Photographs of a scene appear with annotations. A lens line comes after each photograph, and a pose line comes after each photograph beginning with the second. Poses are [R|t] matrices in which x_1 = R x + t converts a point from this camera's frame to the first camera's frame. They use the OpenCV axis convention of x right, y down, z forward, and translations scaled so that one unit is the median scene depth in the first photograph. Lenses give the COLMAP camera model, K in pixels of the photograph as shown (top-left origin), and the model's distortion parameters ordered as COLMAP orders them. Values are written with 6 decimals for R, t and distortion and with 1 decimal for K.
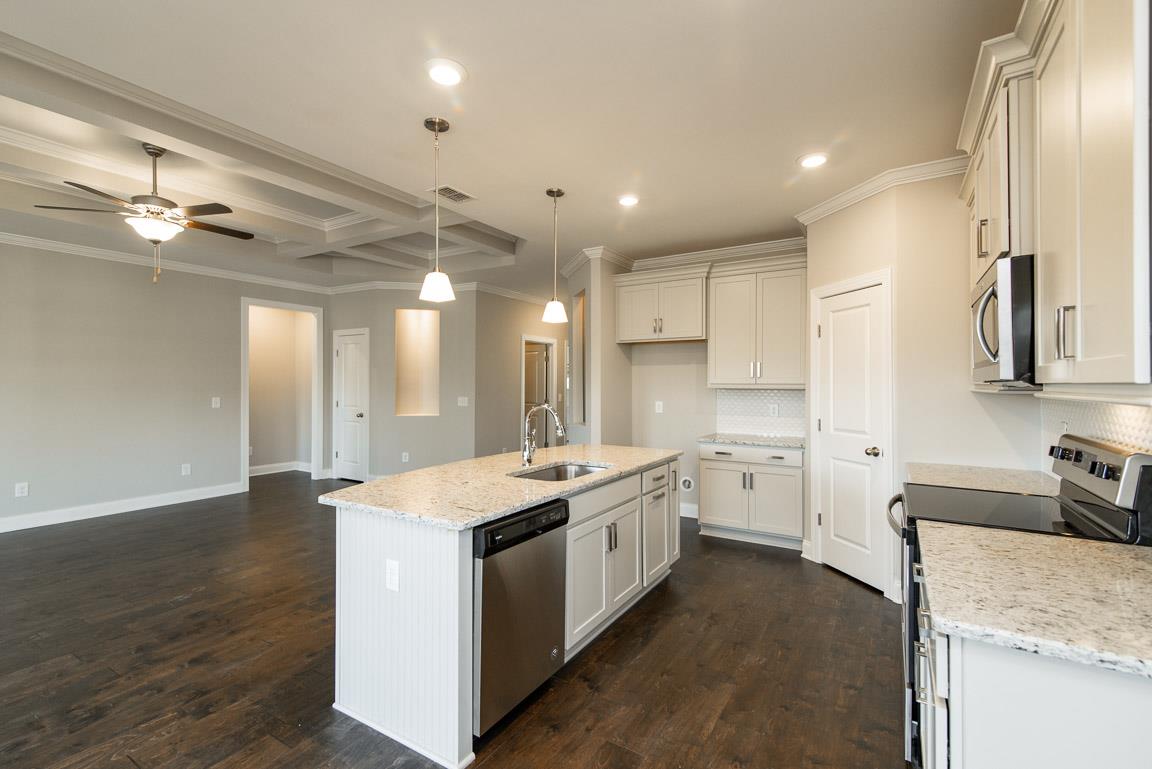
lens RADIAL K [[521.0, 0, 569.4], [0, 521.0, 384.1], [0, 0, 1]] dist [0.012832, -0.000655]
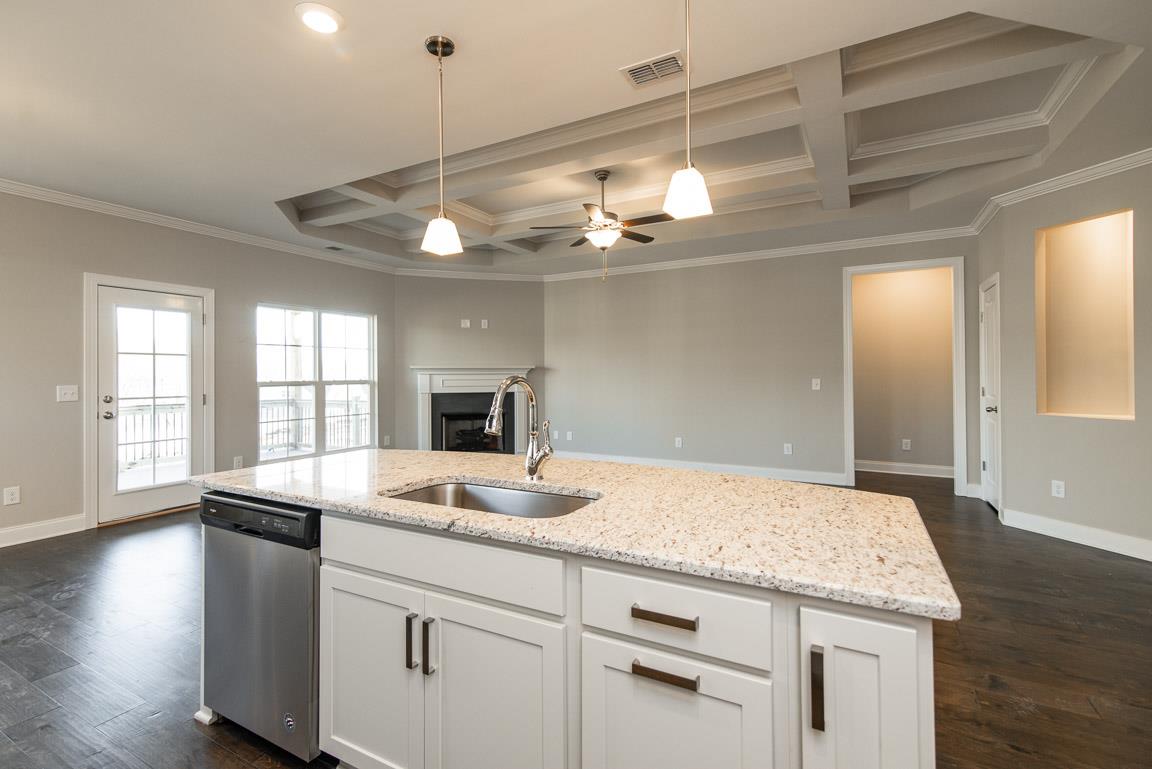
lens RADIAL K [[521.0, 0, 573.3], [0, 521.0, 370.7], [0, 0, 1]] dist [0.012832, -0.000655]
pose [[0.051042, -0.009174, -0.998654, 0.397468], [0.004759, 0.999949, -0.008943, 0.025752], [0.998685, -0.004296, 0.051084, 0.789957]]
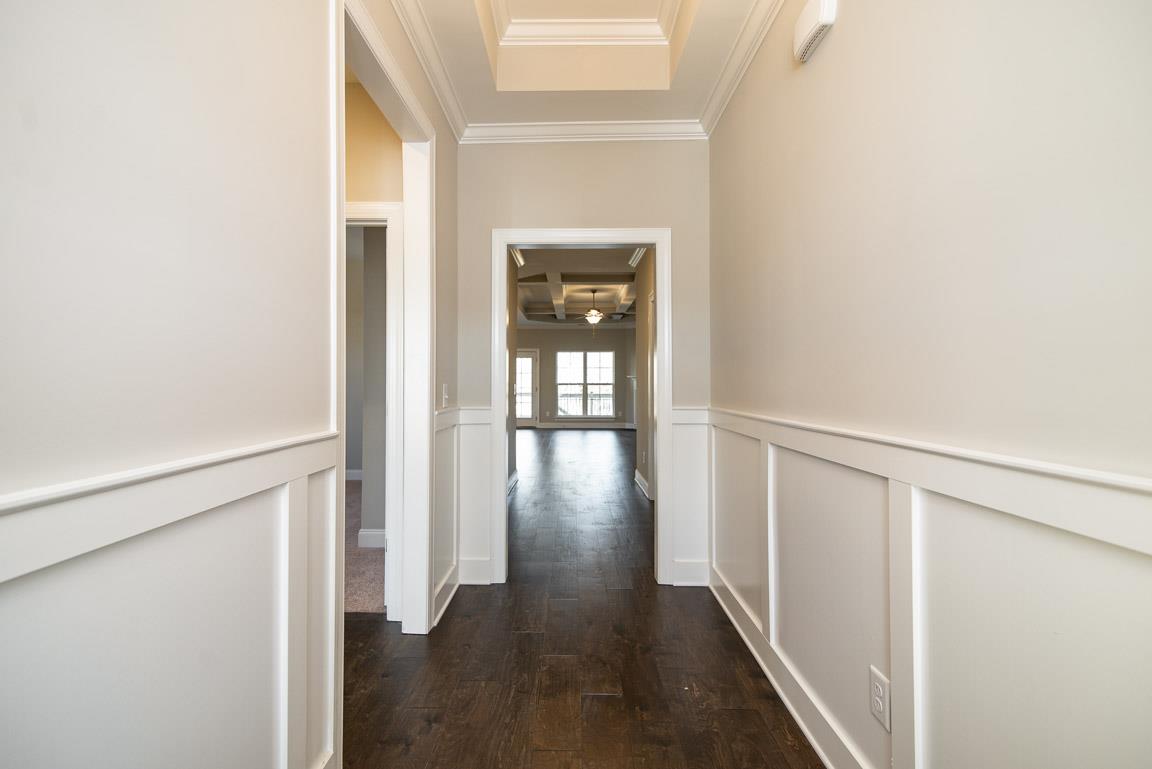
lens RADIAL K [[521.0, 0, 570.8], [0, 521.0, 384.1], [0, 0, 1]] dist [0.012832, -0.000655]
pose [[-0.852783, -0.004812, -0.522244, 0.697286], [-0.005064, 0.999987, -0.000944, 0.048109], [0.522241, 0.001840, -0.852796, 3.013200]]
